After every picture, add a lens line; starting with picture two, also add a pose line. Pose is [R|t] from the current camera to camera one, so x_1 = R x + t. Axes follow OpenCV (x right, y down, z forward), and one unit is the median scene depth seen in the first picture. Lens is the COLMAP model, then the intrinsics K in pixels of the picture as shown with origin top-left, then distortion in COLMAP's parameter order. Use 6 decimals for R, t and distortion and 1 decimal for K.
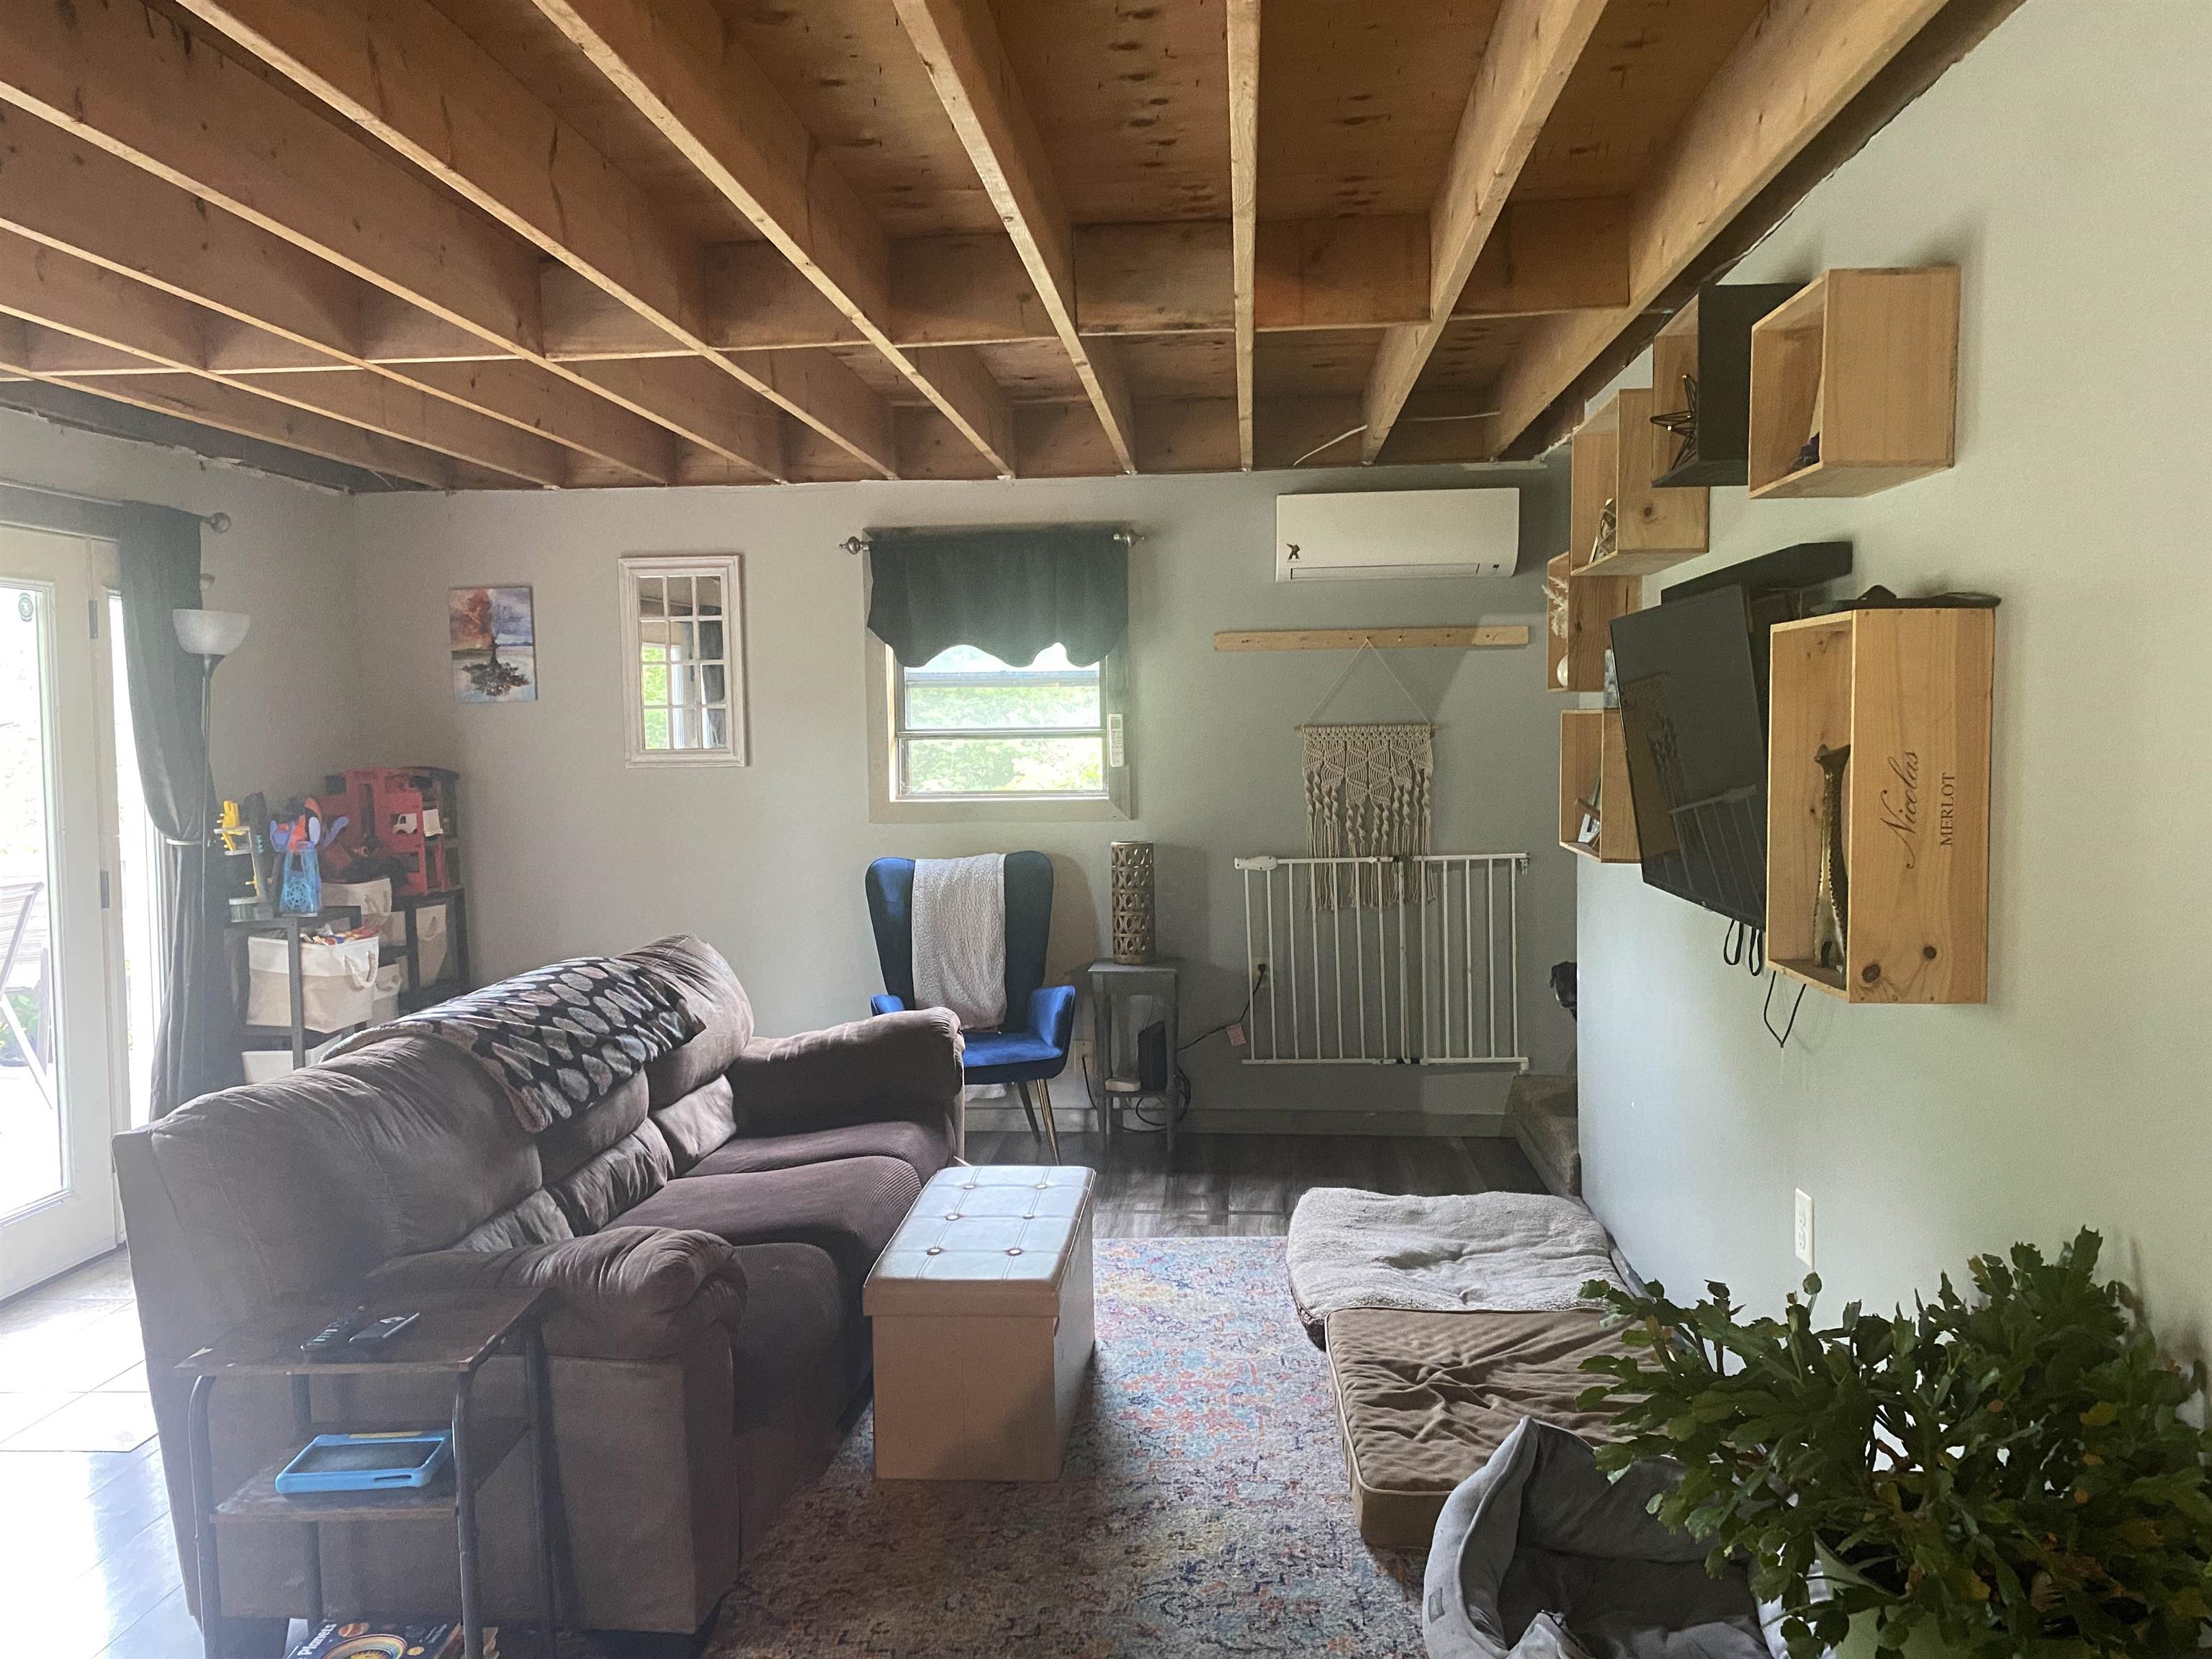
lens RADIAL K [[1709.0, 0, 1114.0], [0, 1709.0, 840.4], [0, 0, 1]] dist [0.041528, -0.022765]
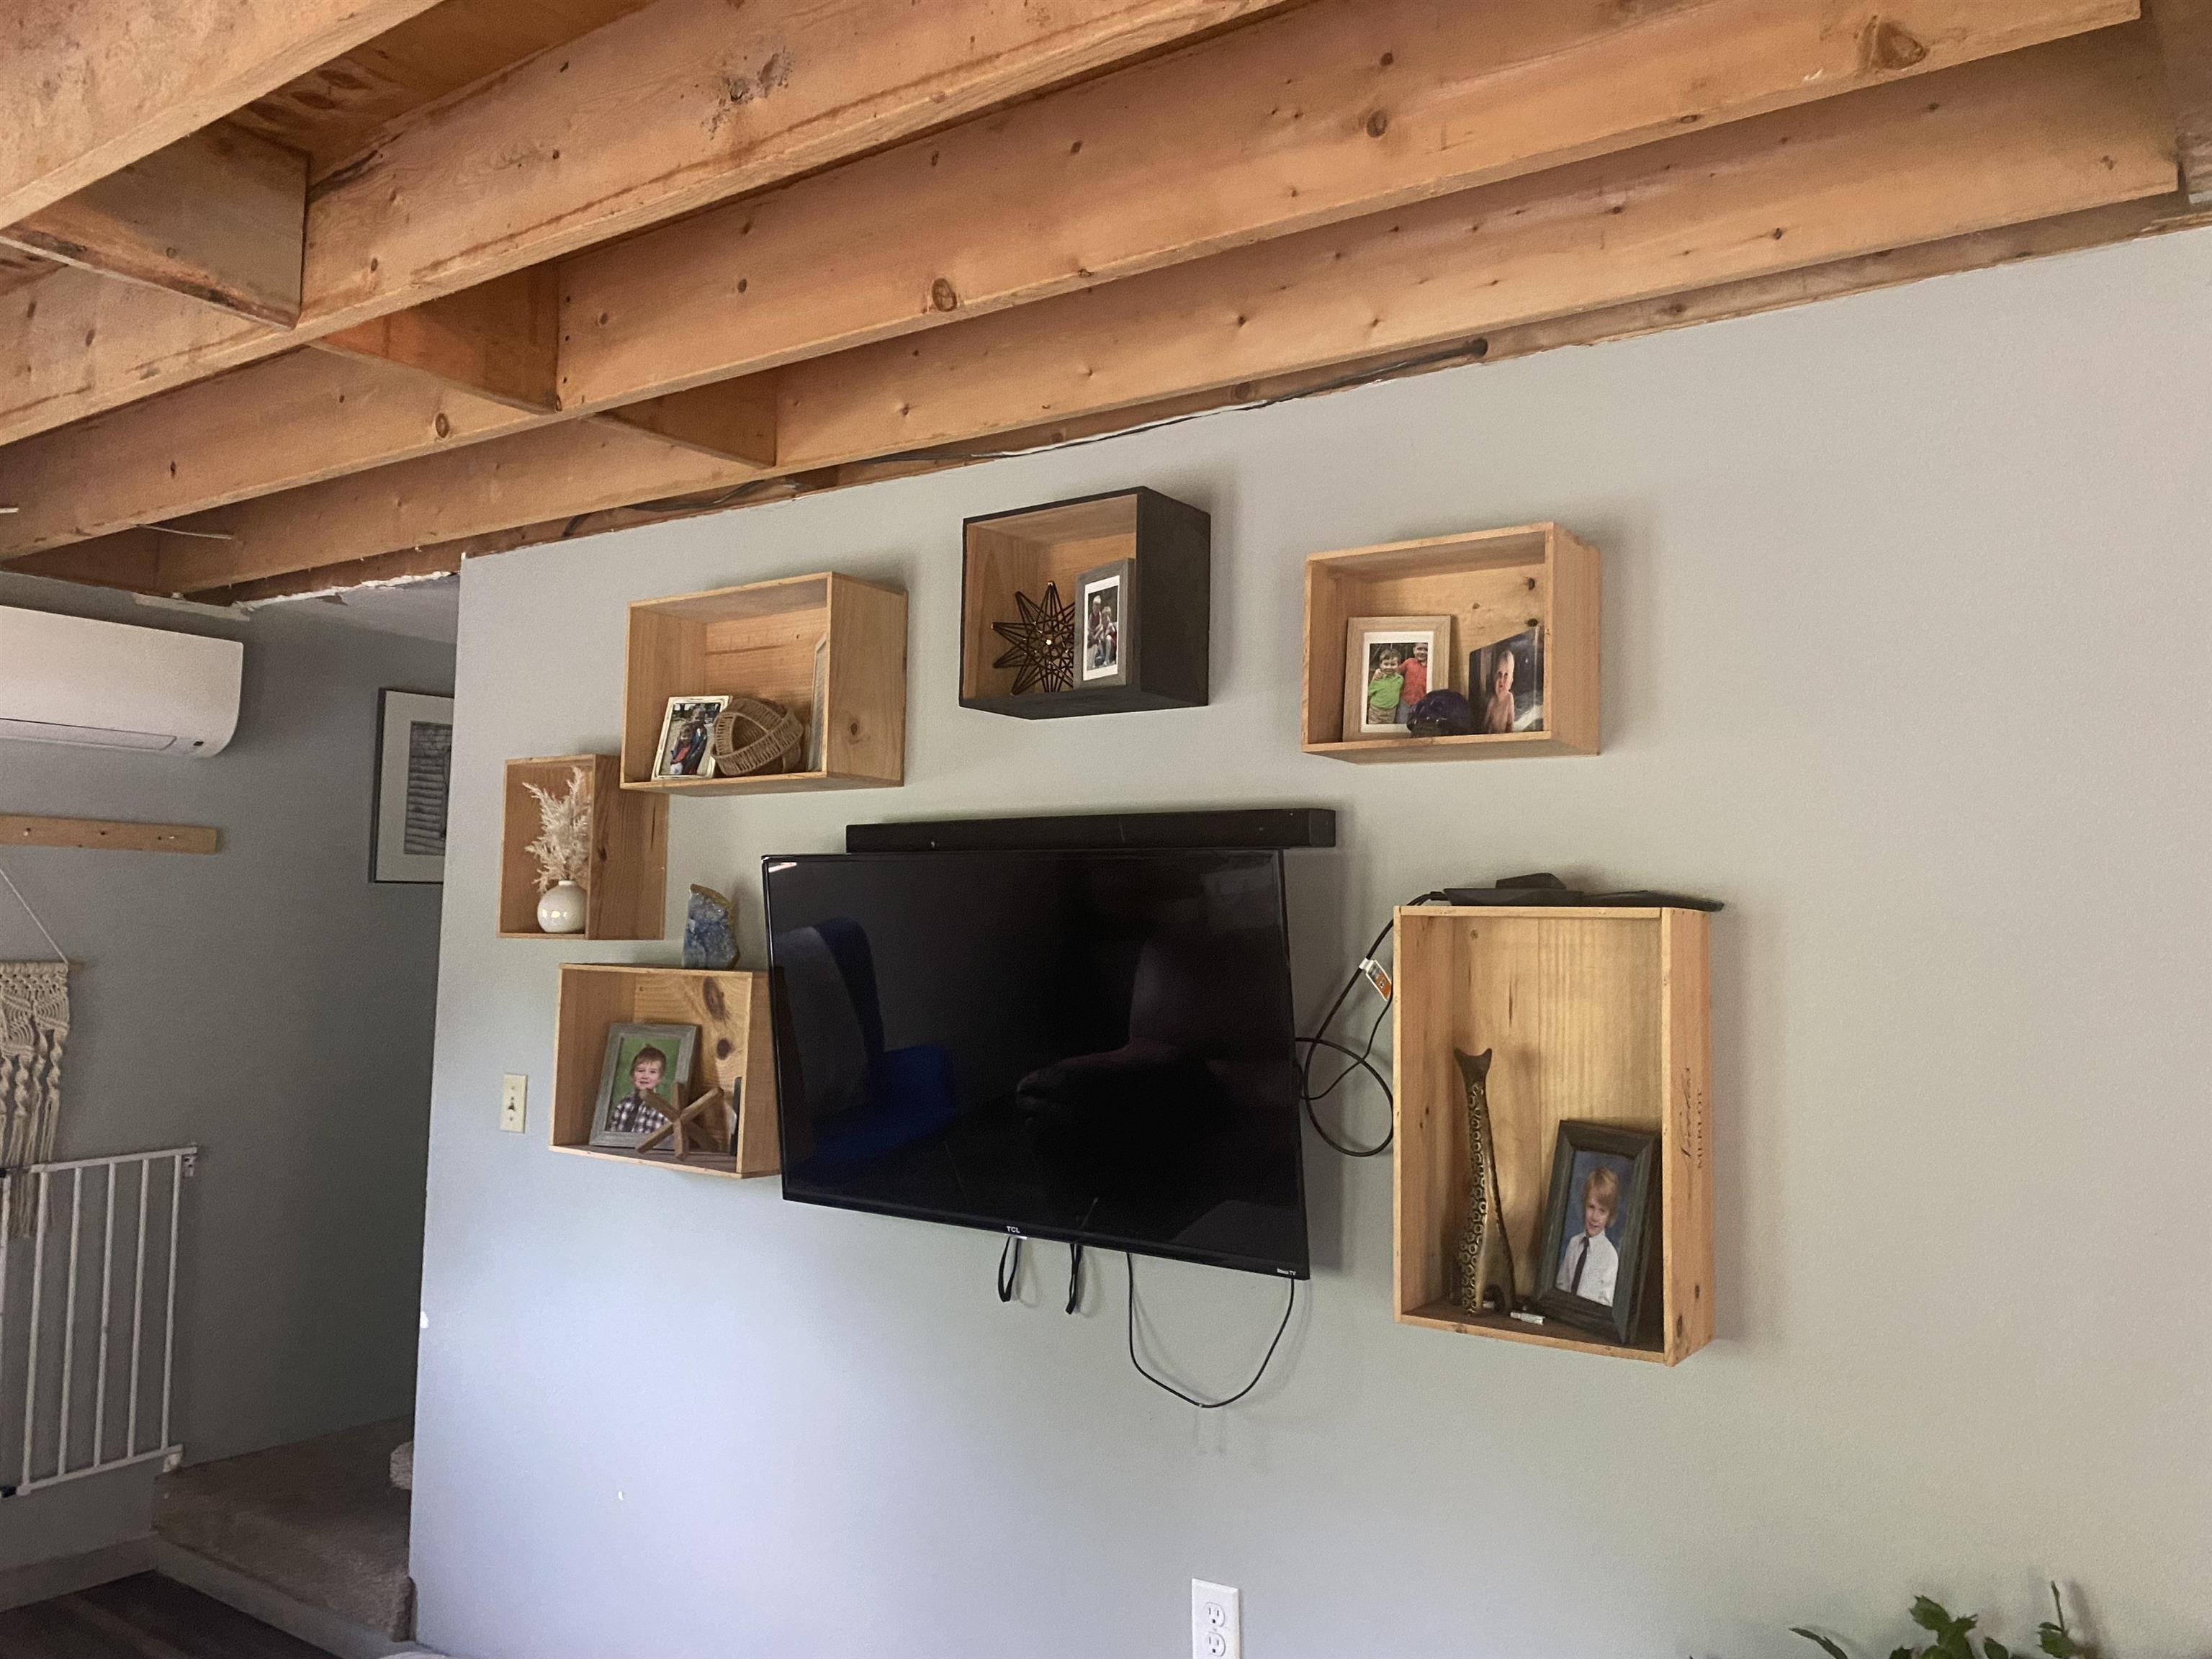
lens RADIAL K [[1709.0, 0, 1107.2], [0, 1709.0, 824.2], [0, 0, 1]] dist [0.041528, -0.022765]
pose [[0.523721, 0.083093, 0.847828, -0.179368], [0.027738, 0.993041, -0.114459, -0.032685], [-0.851438, 0.083462, 0.517771, 0.300126]]
